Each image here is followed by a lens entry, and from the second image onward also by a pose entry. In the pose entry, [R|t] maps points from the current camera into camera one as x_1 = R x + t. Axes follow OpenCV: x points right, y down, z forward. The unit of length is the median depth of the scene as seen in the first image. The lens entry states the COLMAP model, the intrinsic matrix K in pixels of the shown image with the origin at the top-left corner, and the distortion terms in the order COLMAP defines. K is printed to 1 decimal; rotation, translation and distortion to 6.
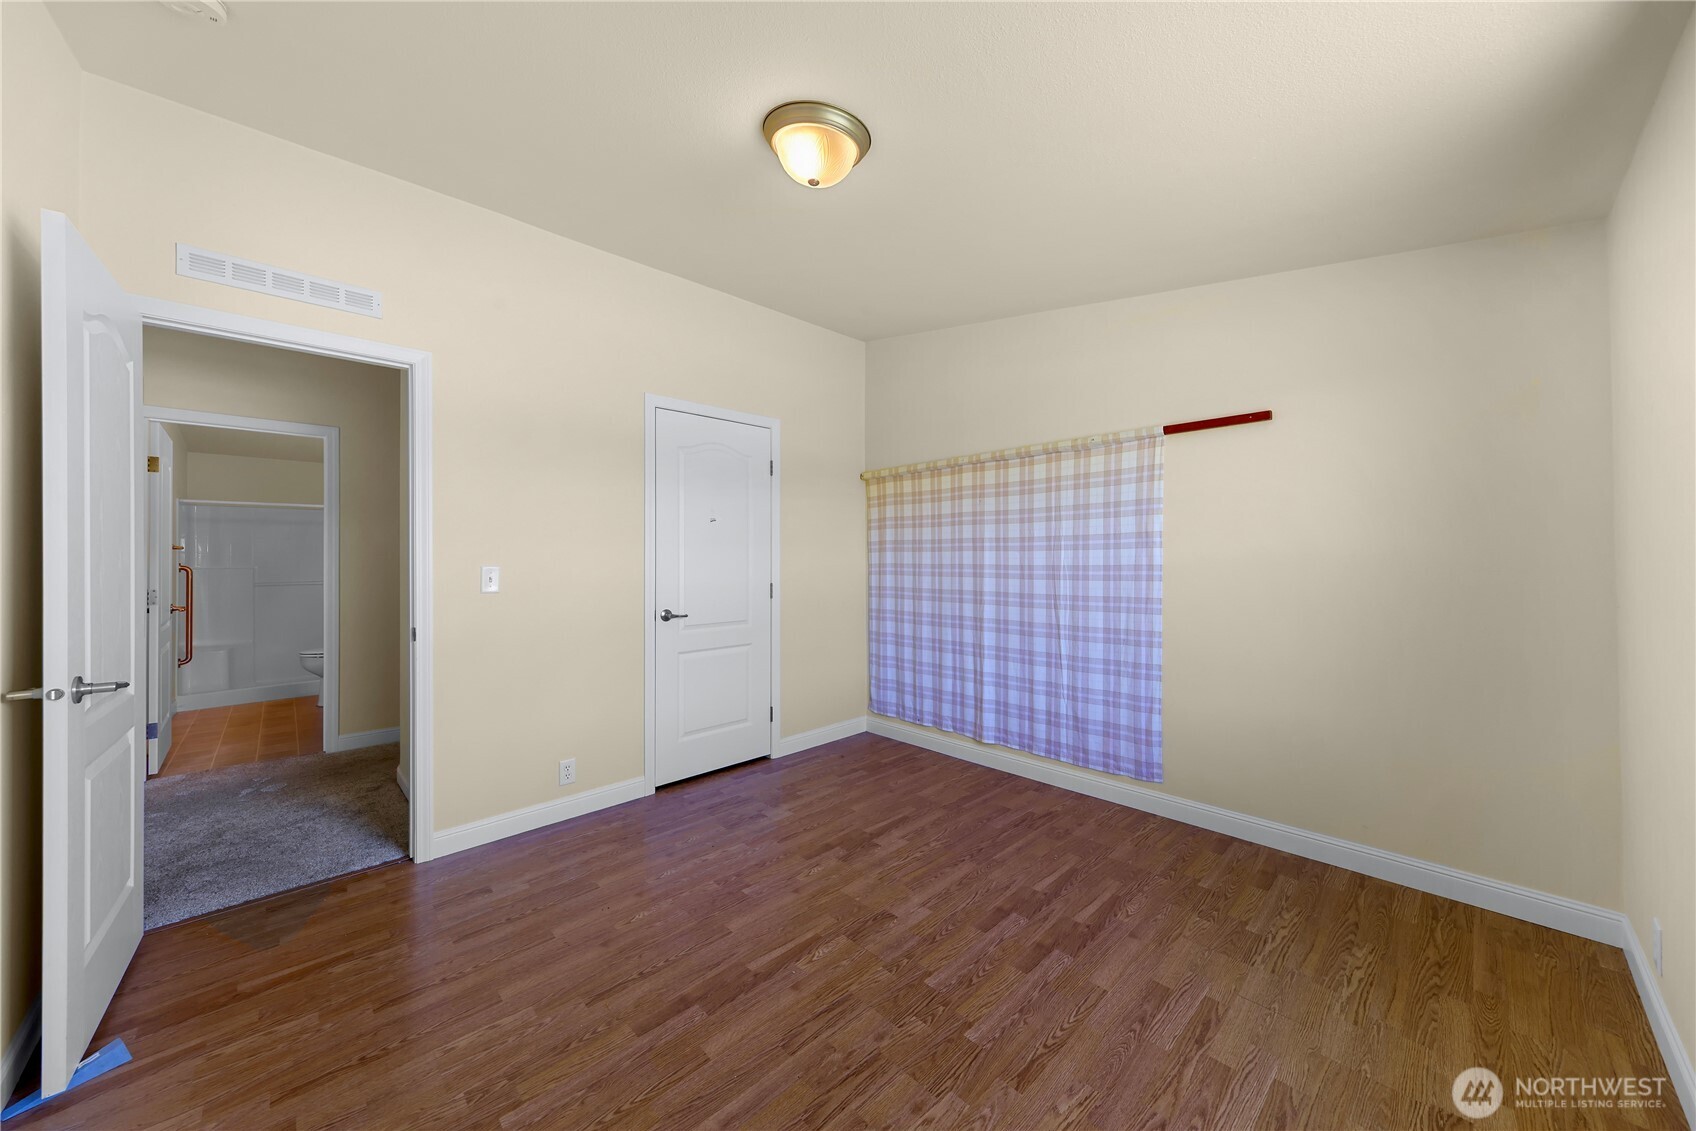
lens RADIAL K [[589.6, 0, 825.4], [0, 589.6, 562.7], [0, 0, 1]] dist [0.002411, -0.000005]
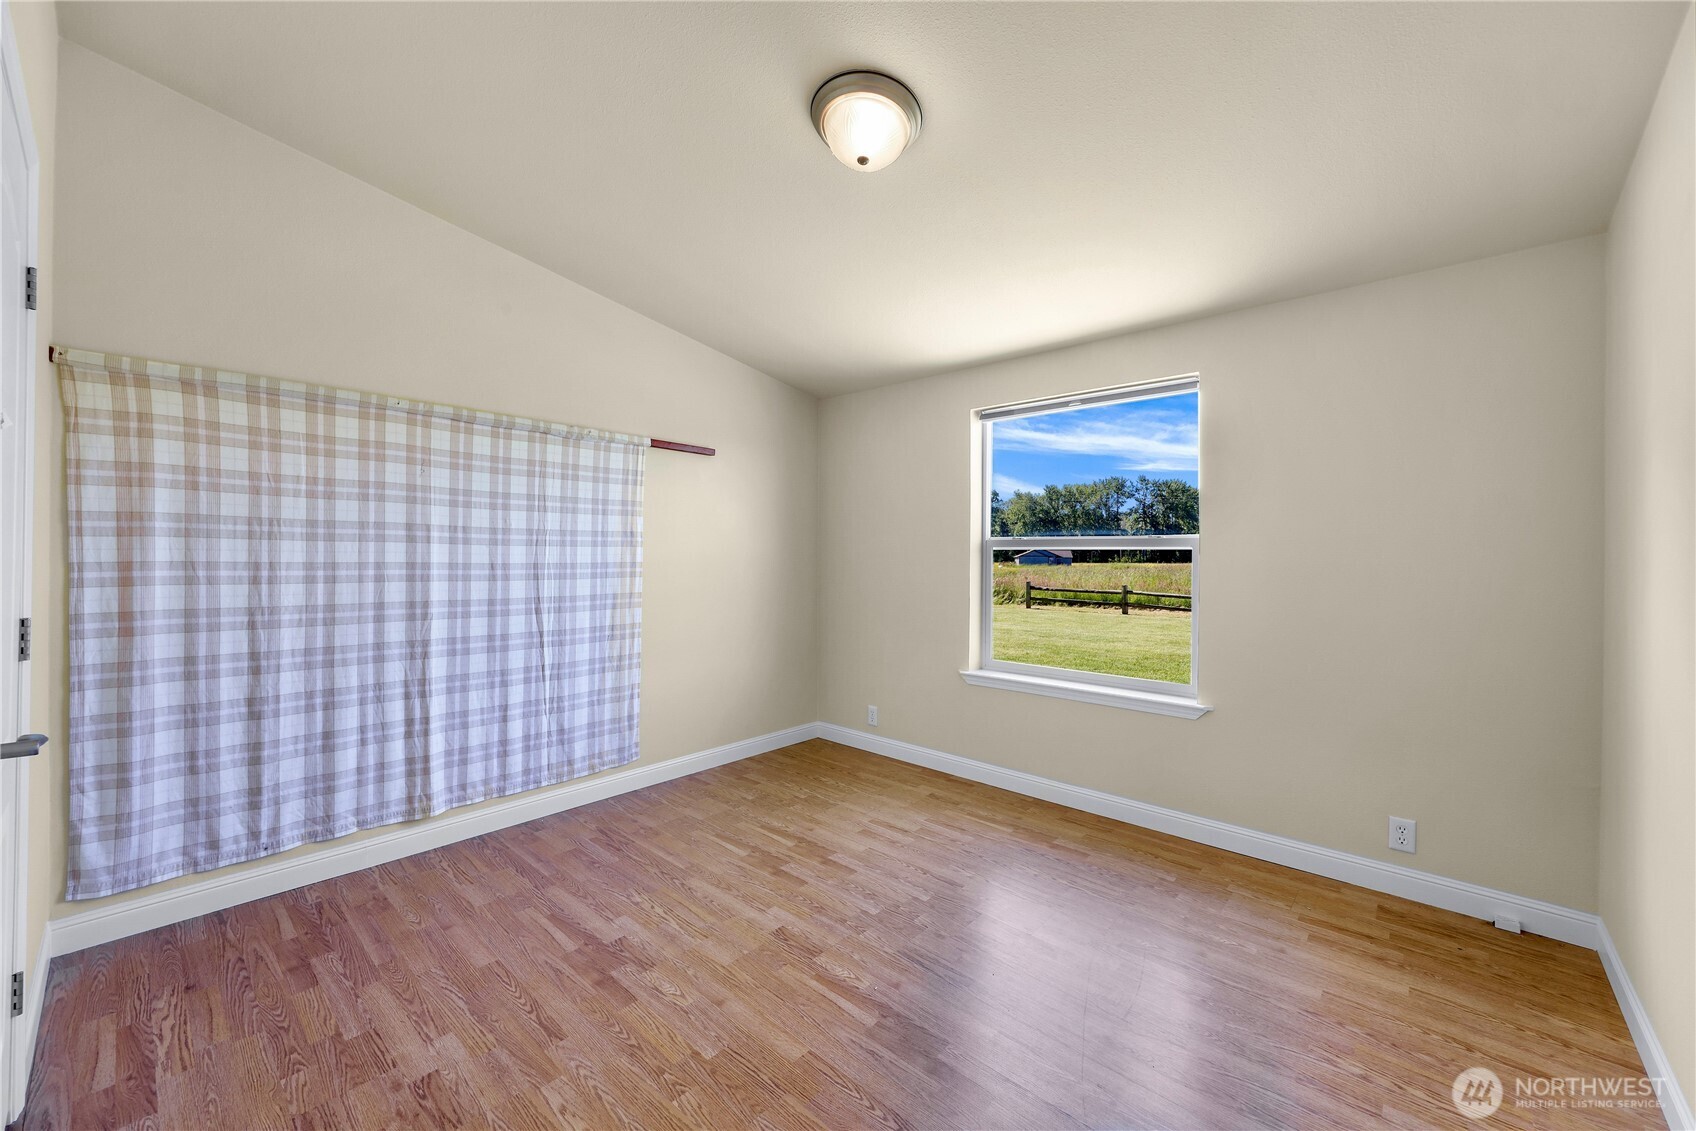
lens RADIAL K [[667.3, 0, 848.0], [0, 667.3, 565.5], [0, 0, 1]] dist [0.001064, 0.000060]
pose [[-0.101984, -0.004340, 0.994777, -0.664185], [0.001769, 0.999988, 0.004544, 0.004517], [-0.994784, 0.002223, -0.101975, 0.686055]]
